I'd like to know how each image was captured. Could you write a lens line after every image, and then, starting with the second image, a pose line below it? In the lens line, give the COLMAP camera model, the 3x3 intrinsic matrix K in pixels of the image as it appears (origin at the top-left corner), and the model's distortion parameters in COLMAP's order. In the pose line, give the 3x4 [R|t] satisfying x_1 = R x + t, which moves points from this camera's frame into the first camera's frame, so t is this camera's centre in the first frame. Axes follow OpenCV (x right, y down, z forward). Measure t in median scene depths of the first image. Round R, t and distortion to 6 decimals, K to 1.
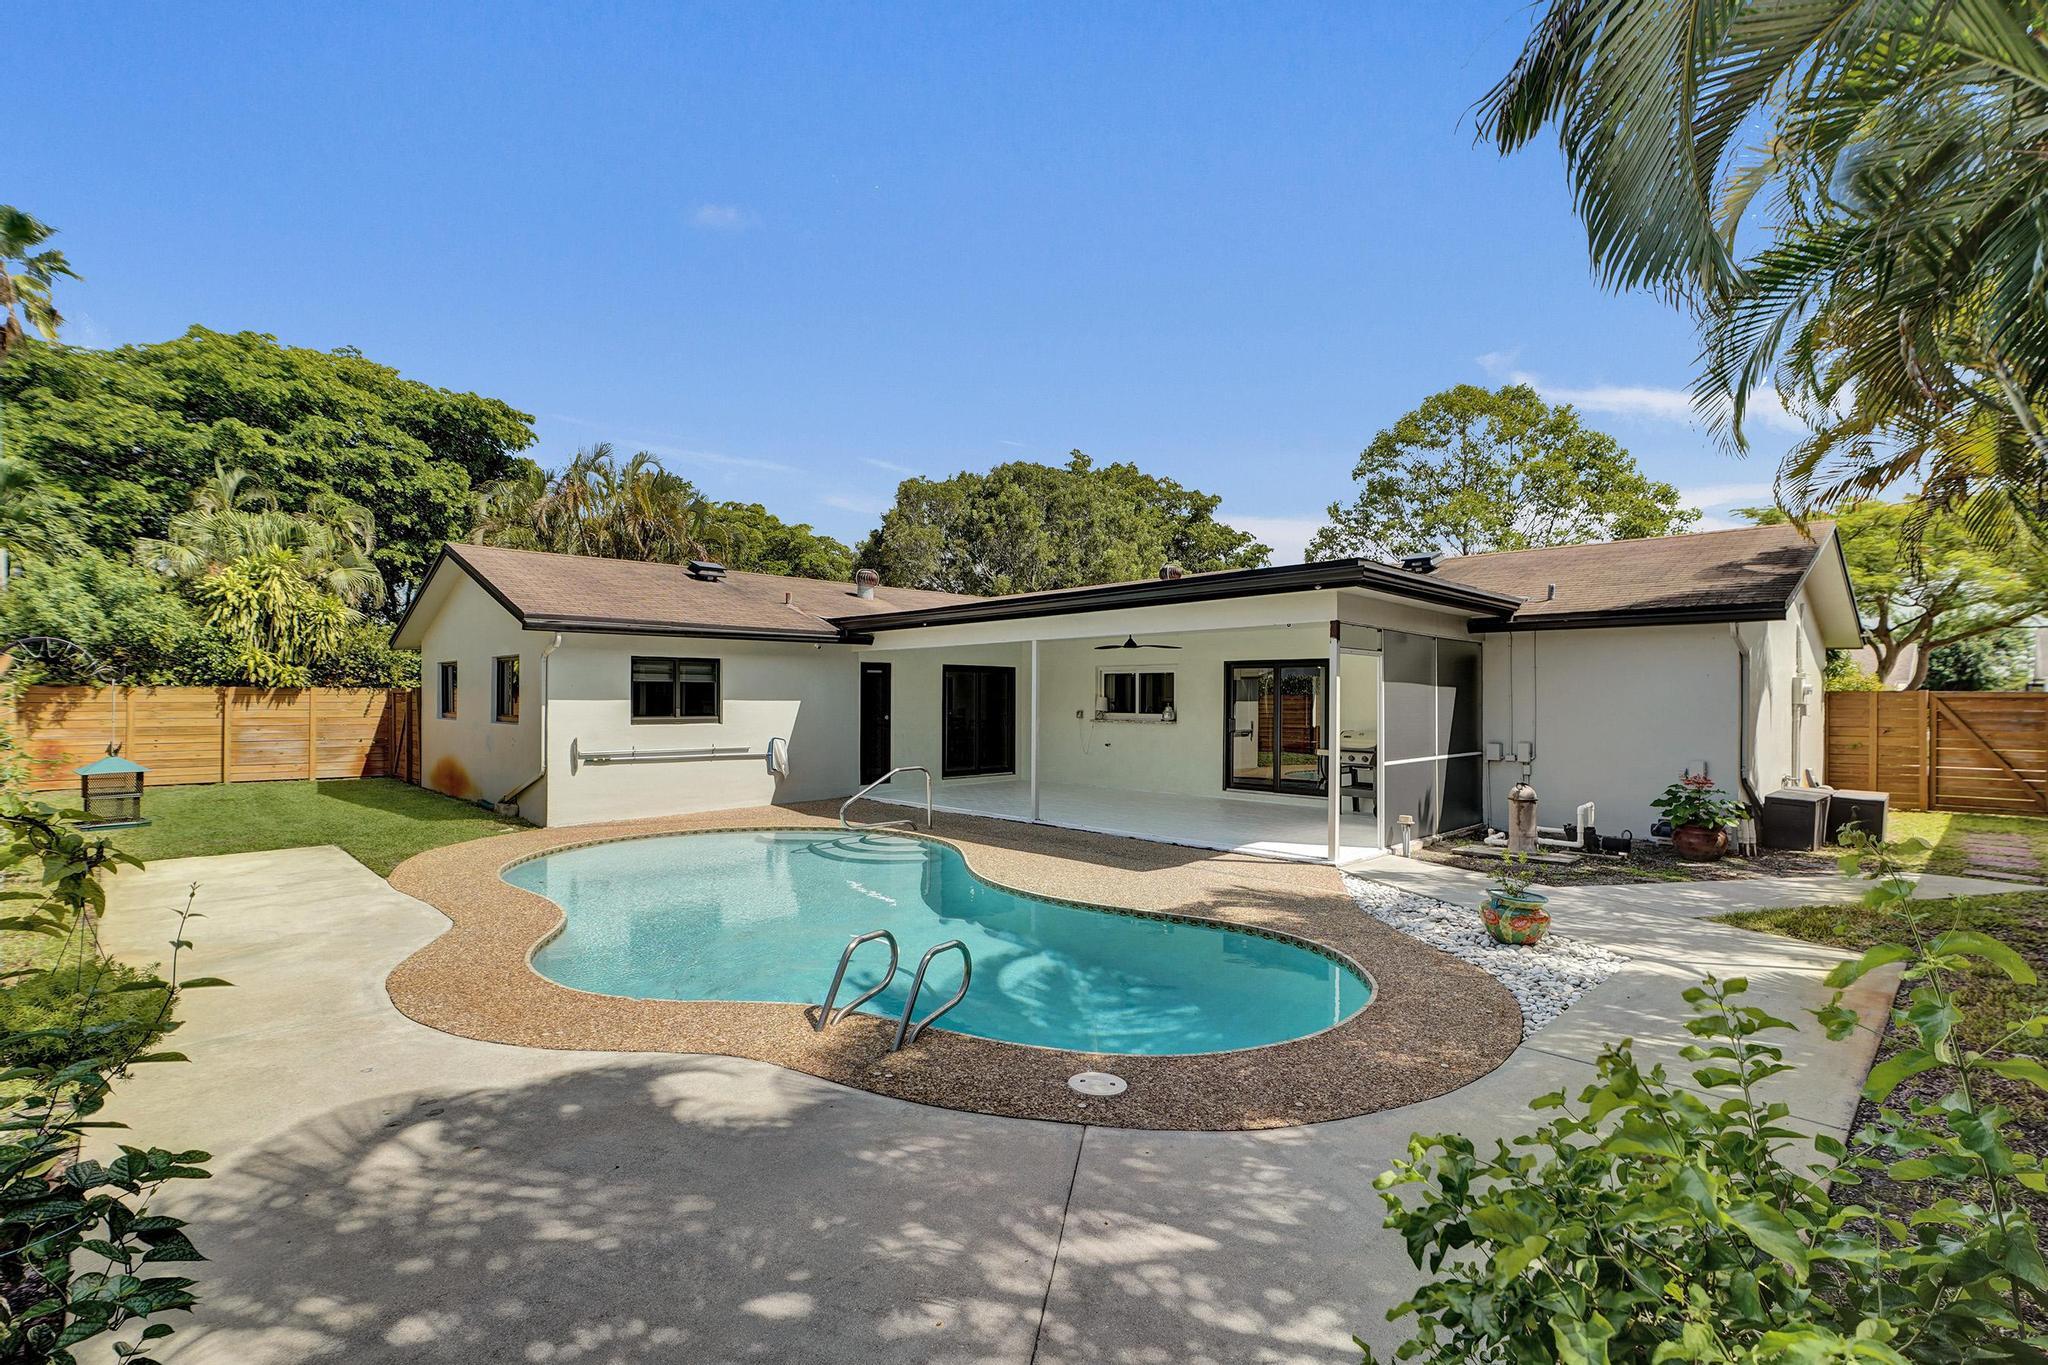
lens RADIAL K [[949.4, 0, 1034.1], [0, 949.4, 684.1], [0, 0, 1]] dist [-0.008209, 0.000162]
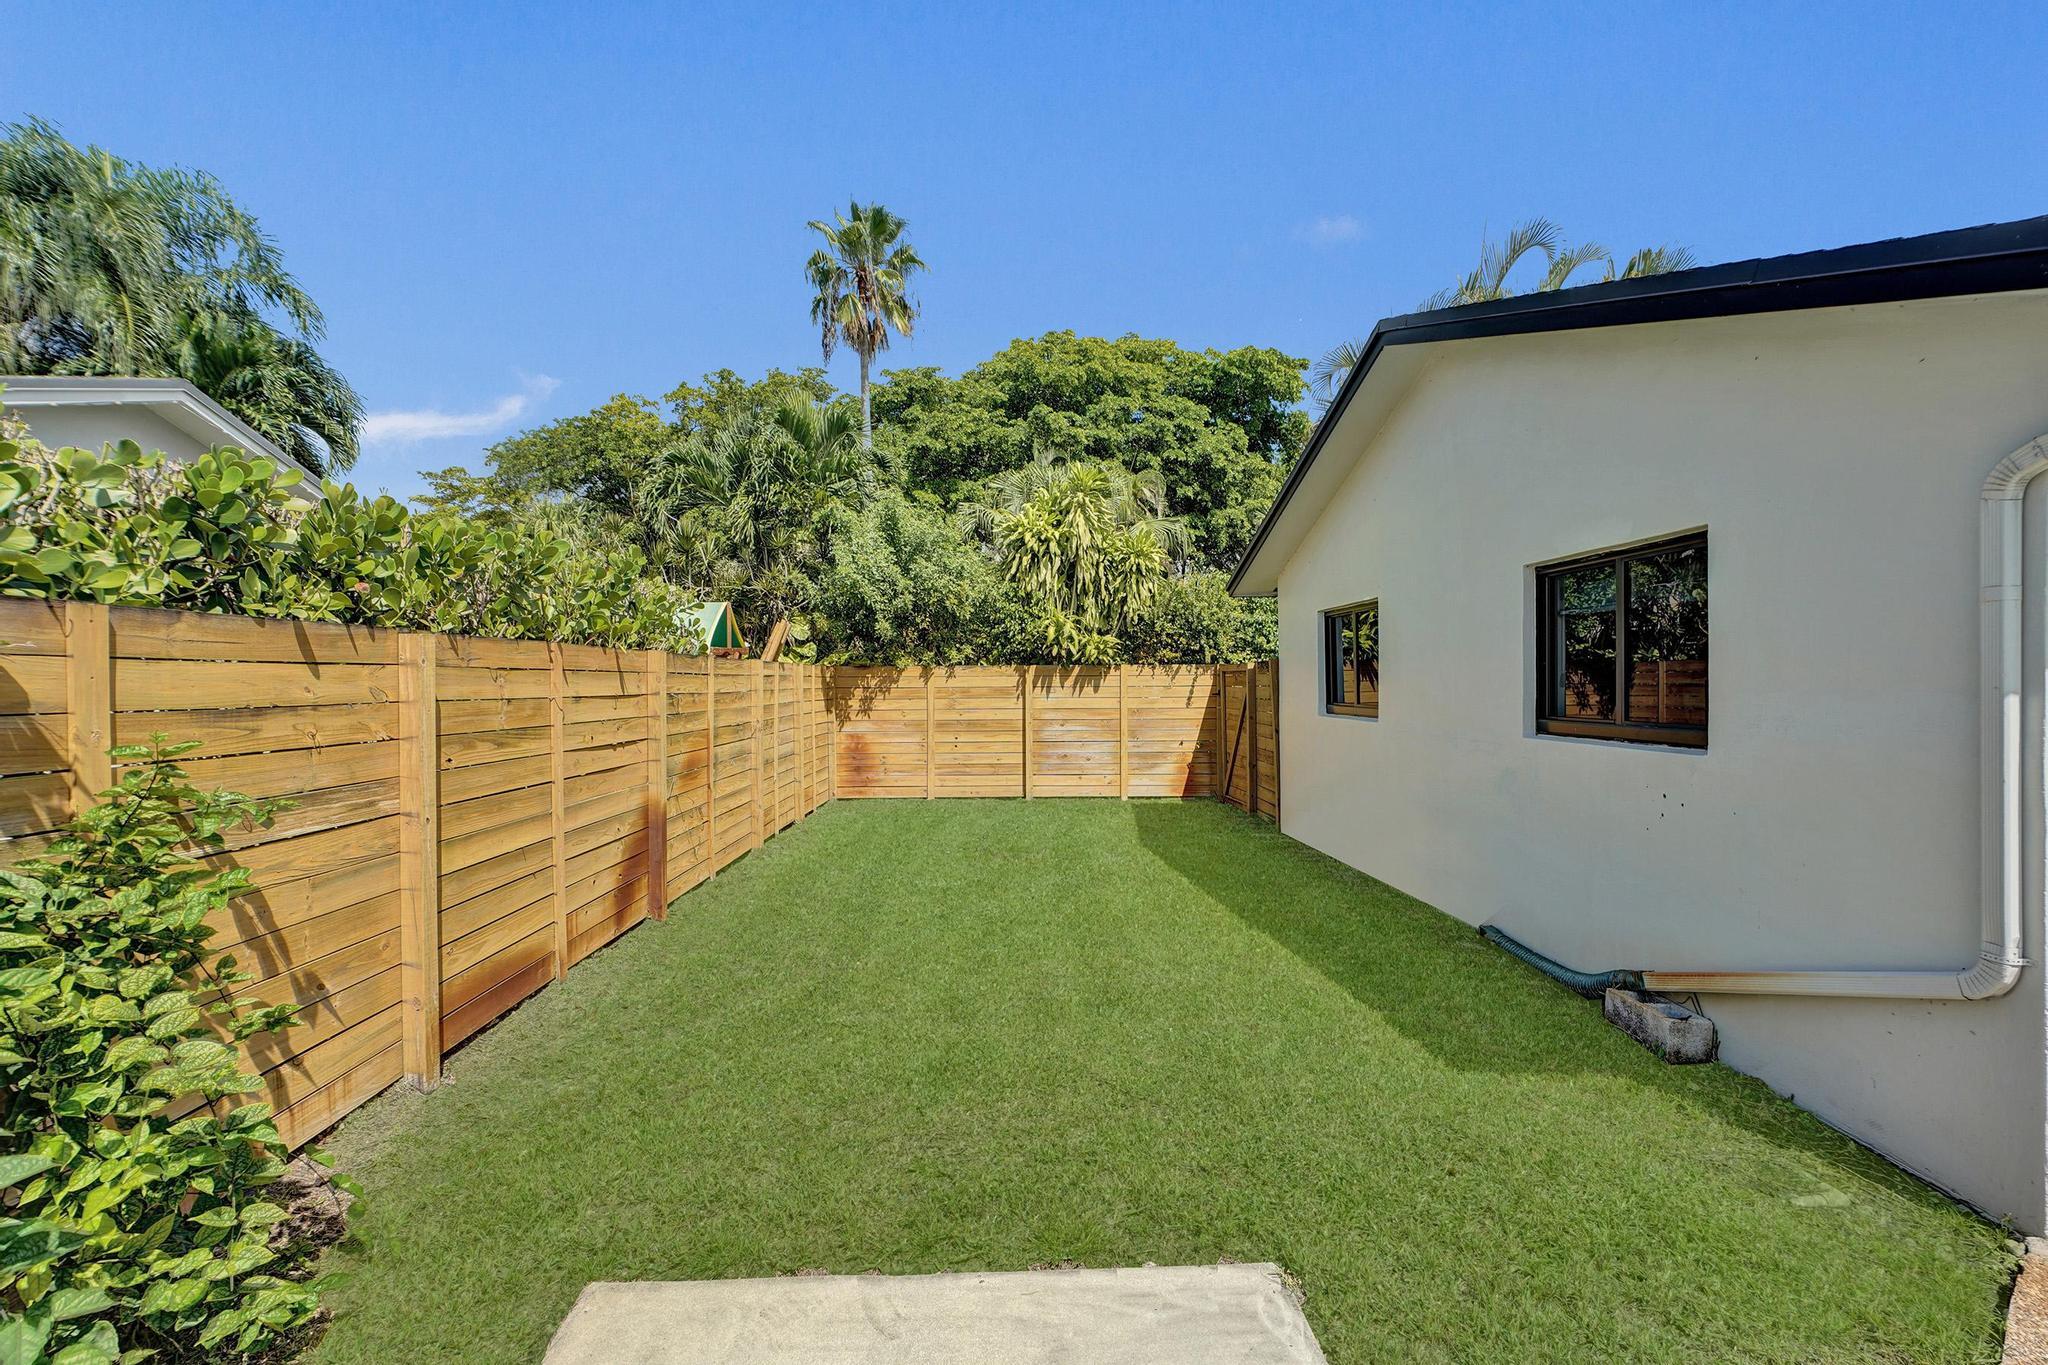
lens RADIAL K [[949.4, 0, 1034.1], [0, 949.4, 684.1], [0, 0, 1]] dist [-0.008209, 0.000162]
pose [[0.748873, -0.005844, -0.662688, -0.359767], [0.014725, 0.999861, 0.007823, 0.011395], [0.662550, -0.015617, 0.748855, 0.446014]]
